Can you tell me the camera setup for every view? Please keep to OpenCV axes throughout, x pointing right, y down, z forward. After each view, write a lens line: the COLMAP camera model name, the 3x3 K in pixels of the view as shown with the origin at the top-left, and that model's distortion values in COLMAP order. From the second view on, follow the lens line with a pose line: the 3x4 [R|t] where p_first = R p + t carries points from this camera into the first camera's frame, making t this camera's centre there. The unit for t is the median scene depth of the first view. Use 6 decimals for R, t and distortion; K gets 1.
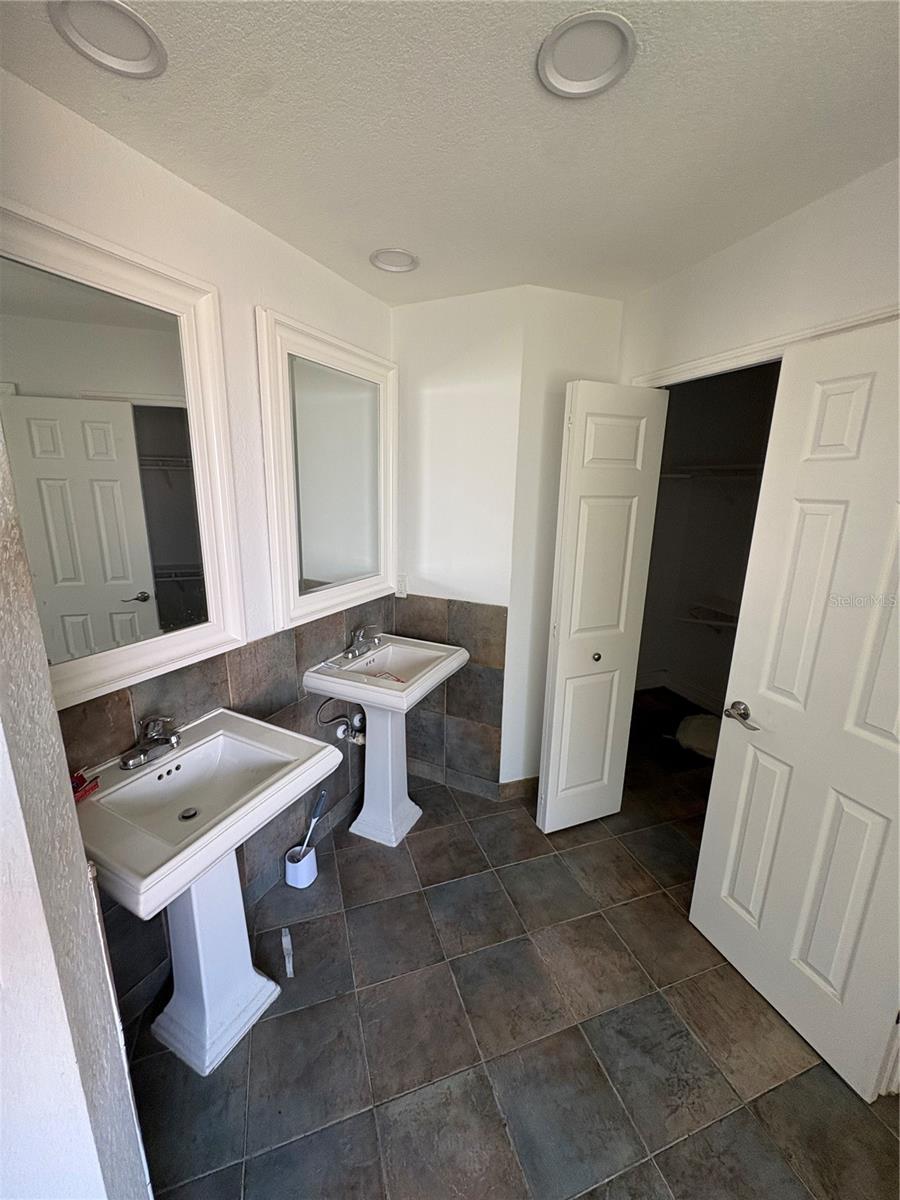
lens RADIAL K [[477.2, 0, 450.7], [0, 477.2, 599.1], [0, 0, 1]] dist [0.001344, -0.000319]
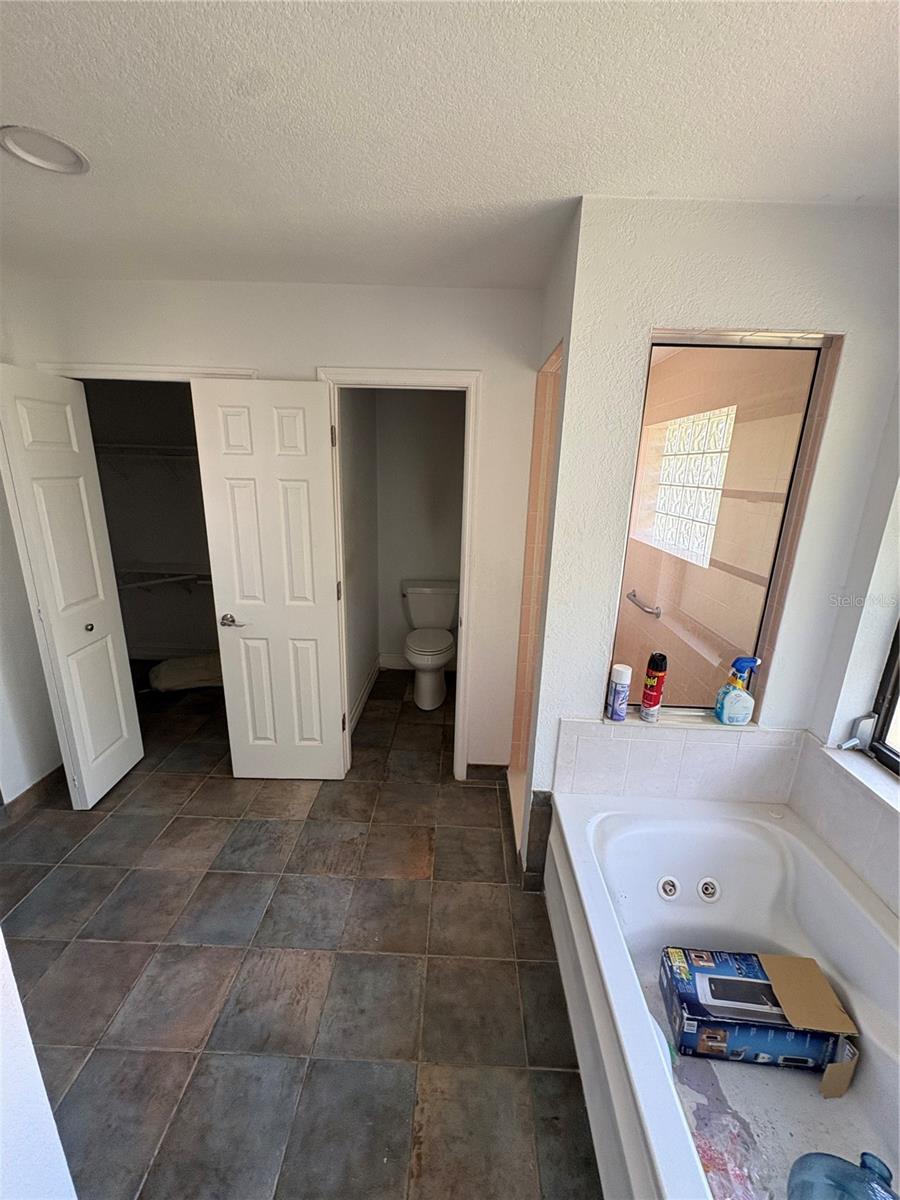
lens RADIAL K [[477.2, 0, 448.9], [0, 477.2, 600.1], [0, 0, 1]] dist [0.001344, -0.000319]
pose [[0.357066, -0.254881, 0.898632, -0.453326], [0.203214, 0.960205, 0.191599, 0.025504], [-0.911706, 0.114201, 0.394652, -0.222030]]
